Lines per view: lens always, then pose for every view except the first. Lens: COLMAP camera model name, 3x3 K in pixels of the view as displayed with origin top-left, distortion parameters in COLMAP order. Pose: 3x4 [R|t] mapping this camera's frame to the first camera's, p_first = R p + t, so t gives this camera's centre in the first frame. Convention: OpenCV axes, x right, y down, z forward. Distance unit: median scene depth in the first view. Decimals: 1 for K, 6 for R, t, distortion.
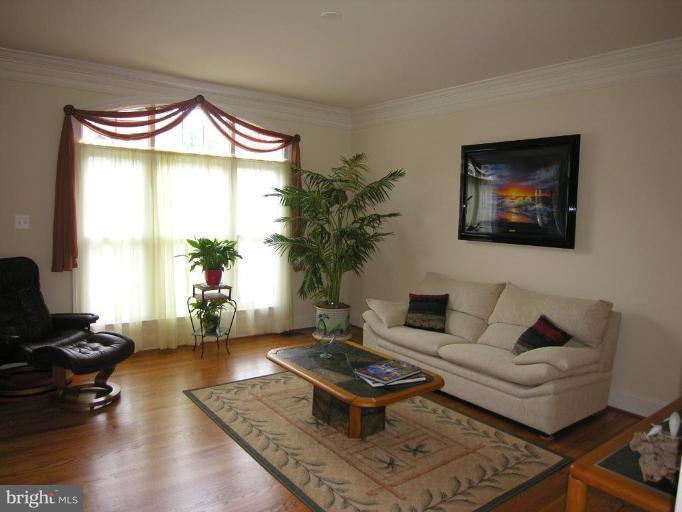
lens RADIAL K [[484.8, 0, 340.9], [0, 484.8, 257.9], [0, 0, 1]] dist [-0.049542, 0.000819]
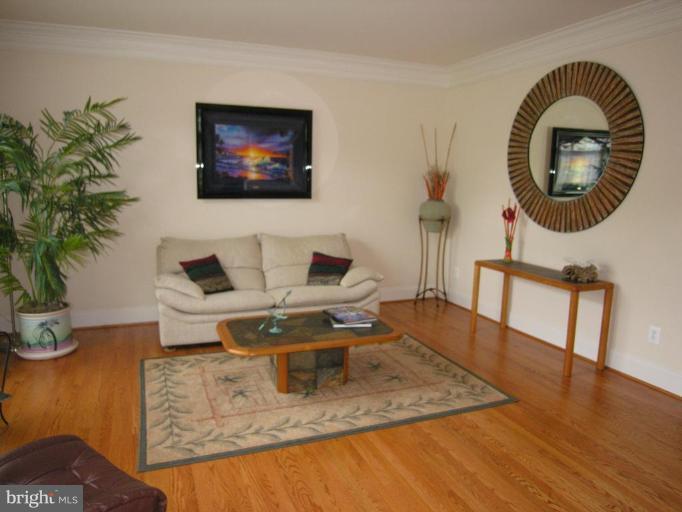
lens RADIAL K [[484.8, 0, 339.7], [0, 484.8, 252.8], [0, 0, 1]] dist [-0.049542, 0.000819]
pose [[0.275843, -0.171308, 0.945814, -0.707164], [0.084952, 0.984484, 0.153537, -0.063969], [-0.957441, 0.037997, 0.286116, 0.505535]]
